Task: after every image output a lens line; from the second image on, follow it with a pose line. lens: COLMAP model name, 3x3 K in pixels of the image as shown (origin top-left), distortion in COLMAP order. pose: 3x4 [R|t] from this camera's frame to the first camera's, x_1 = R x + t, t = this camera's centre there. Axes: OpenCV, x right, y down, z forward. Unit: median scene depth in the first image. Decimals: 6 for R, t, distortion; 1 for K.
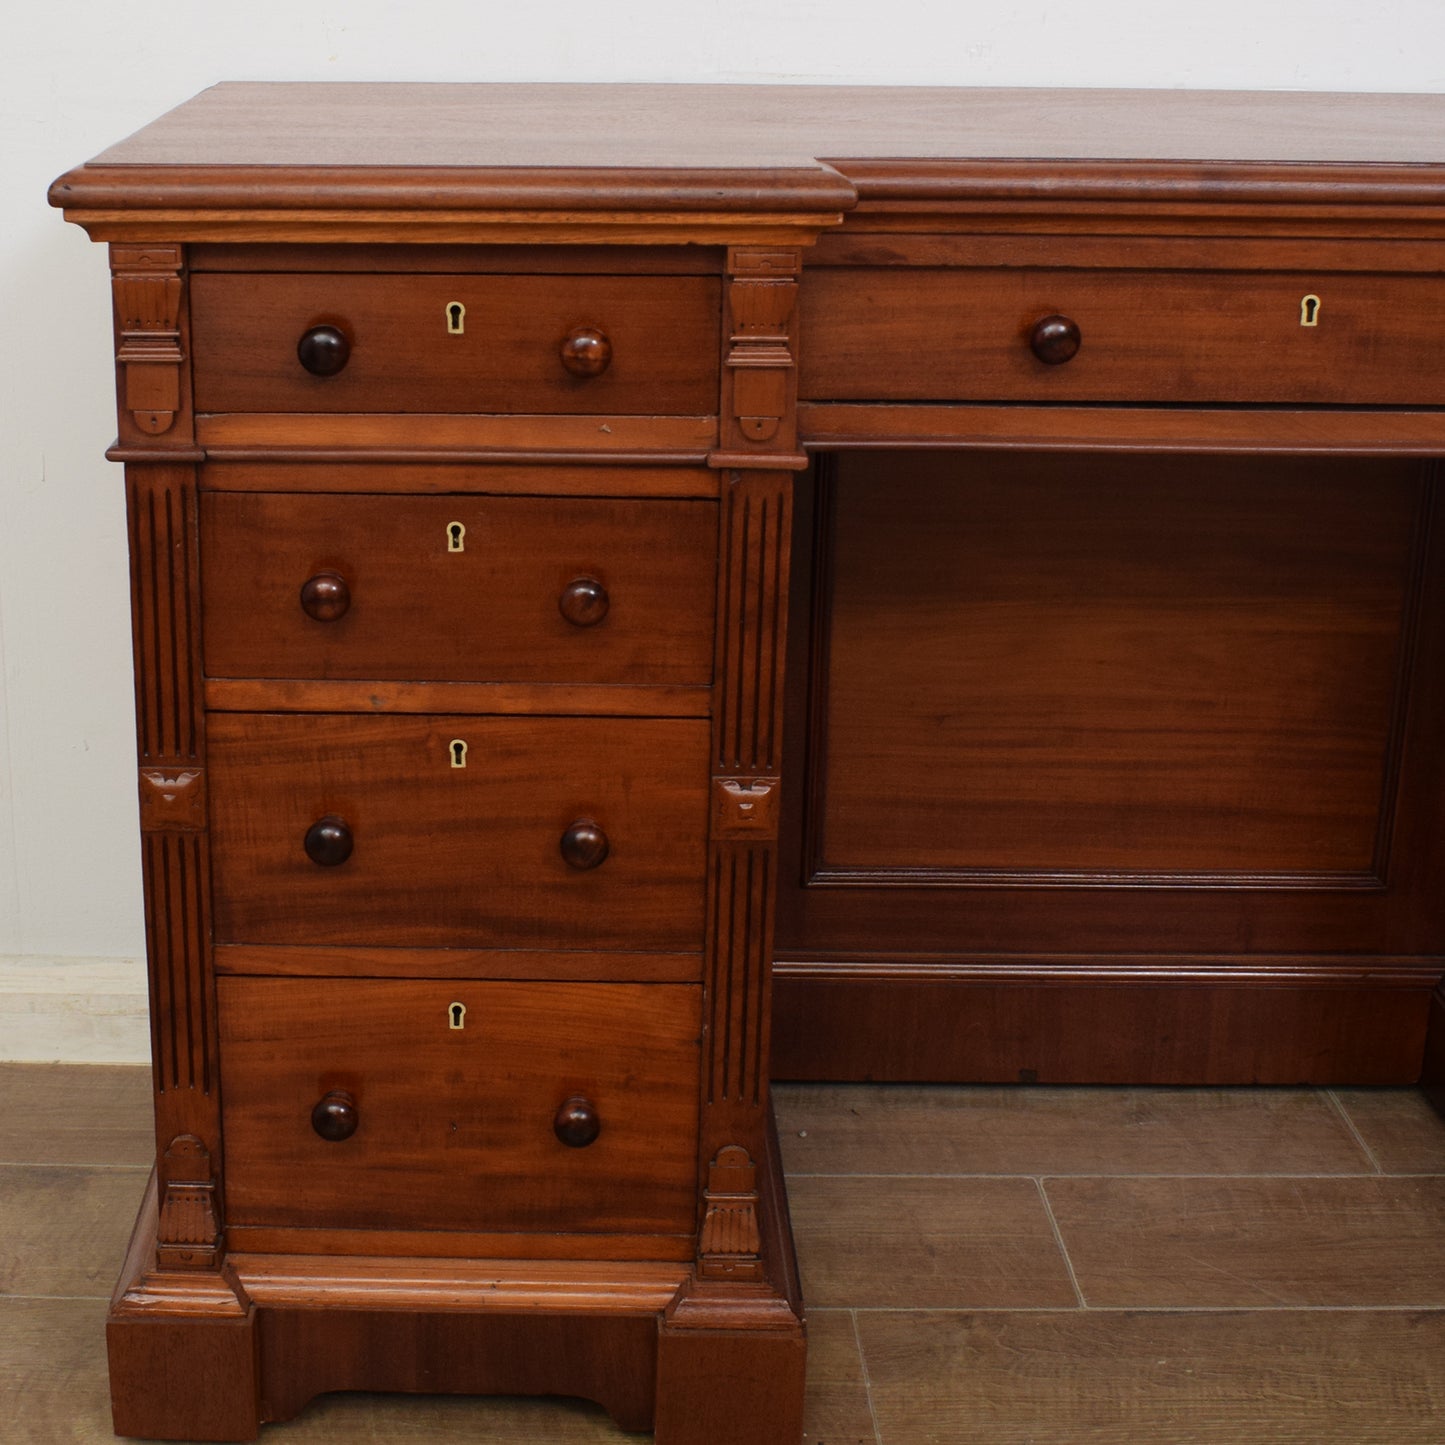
lens RADIAL K [[2465.6, 0, 506.5], [0, 2465.6, 611.3], [0, 0, 1]] dist [-0.101938, 0.003344]
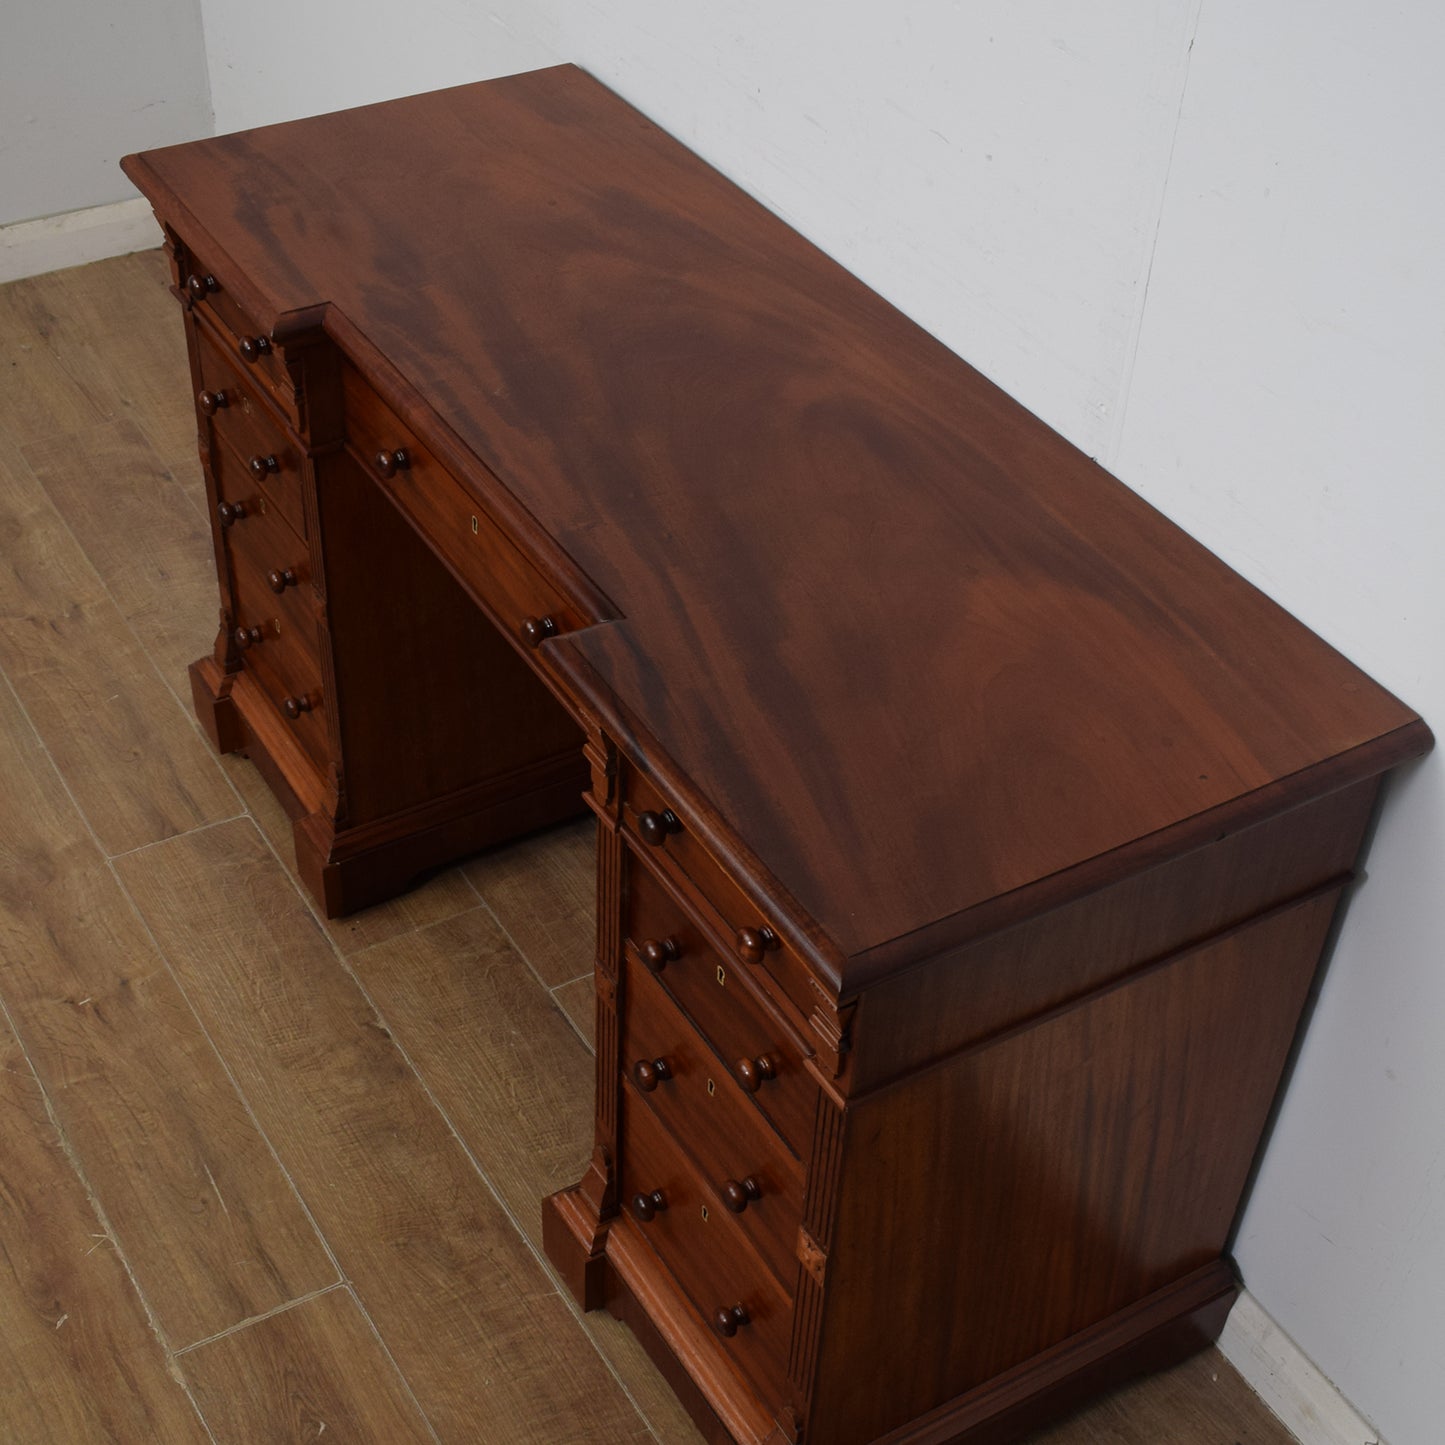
lens RADIAL K [[2156.1, 0, 717.5], [0, 2156.1, 820.0], [0, 0, 1]] dist [-0.101854, 0.031518]
pose [[0.538895, 0.582397, -0.608610, 1.258125], [-0.288261, 0.806372, 0.516400, -0.670086], [0.791516, -0.102847, 0.602433, 0.239592]]
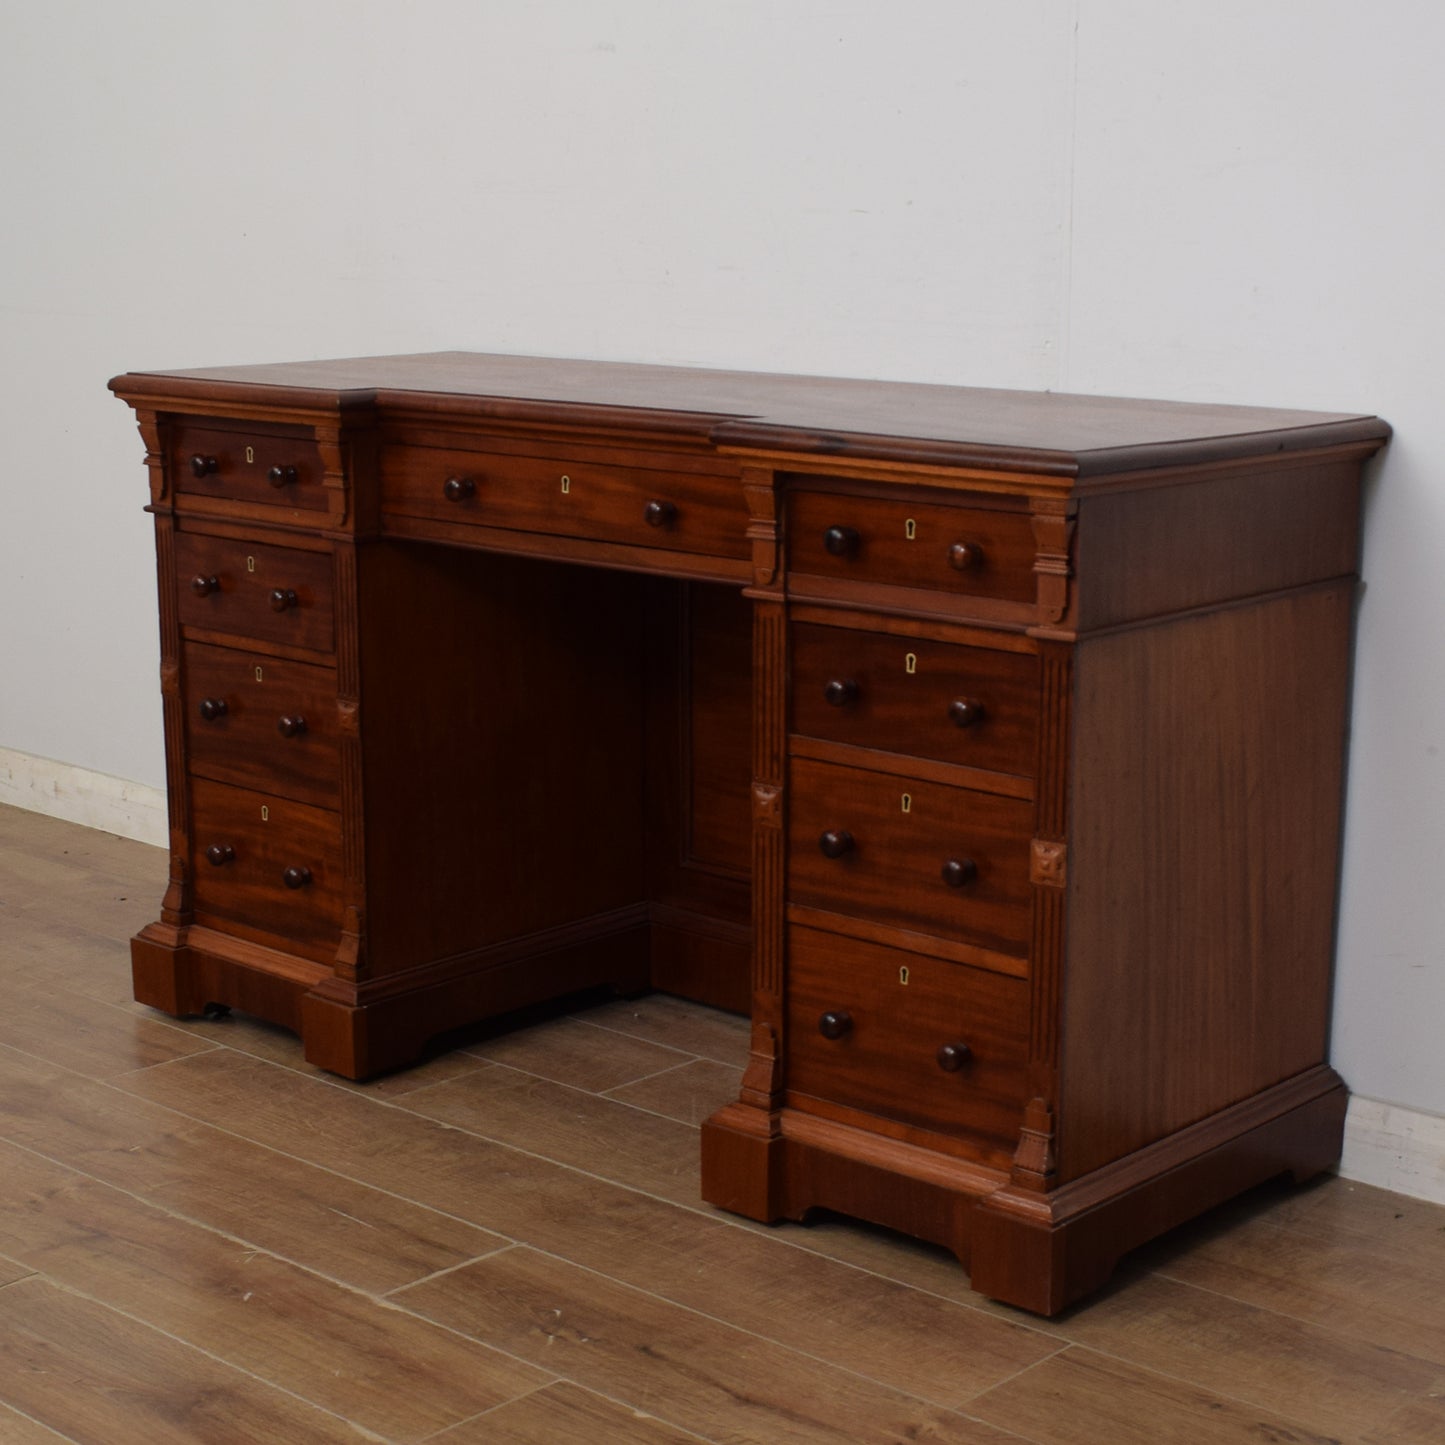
lens RADIAL K [[2634.3, 0, 720.2], [0, 2634.3, 863.8], [0, 0, 1]] dist [-0.075218, -0.085372]
pose [[0.759201, 0.166520, -0.629194, 1.569022], [-0.195727, 0.980382, 0.023296, 0.082061], [0.620729, 0.105464, 0.776899, -0.403642]]
